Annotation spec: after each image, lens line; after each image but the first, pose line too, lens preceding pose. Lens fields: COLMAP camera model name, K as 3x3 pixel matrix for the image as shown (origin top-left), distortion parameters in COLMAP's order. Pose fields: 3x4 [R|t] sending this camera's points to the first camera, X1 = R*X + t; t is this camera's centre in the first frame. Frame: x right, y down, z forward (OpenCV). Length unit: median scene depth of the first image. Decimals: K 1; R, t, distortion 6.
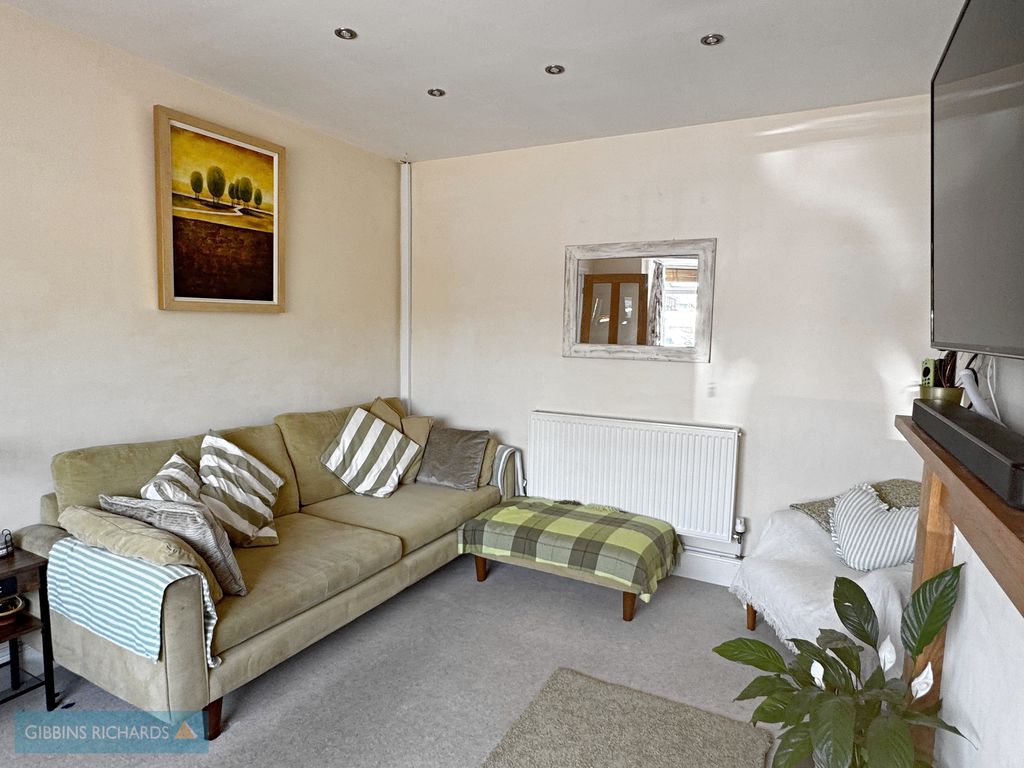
lens RADIAL K [[591.6, 0, 511.8], [0, 591.6, 384.9], [0, 0, 1]] dist [-0.003108, -0.000438]
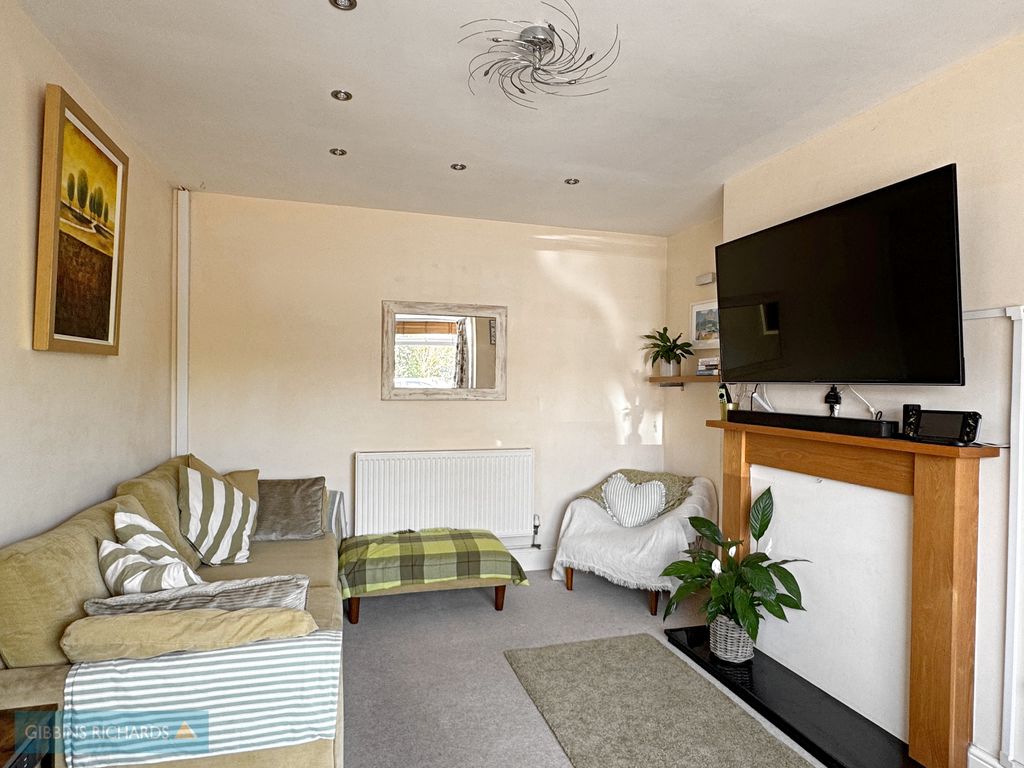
lens RADIAL K [[591.6, 0, 514.2], [0, 591.6, 382.3], [0, 0, 1]] dist [-0.003108, -0.000438]
pose [[0.711754, -0.012395, 0.702319, -0.585883], [0.069841, 0.996139, -0.053198, -0.005816], [-0.698948, 0.086915, 0.709871, 0.060017]]
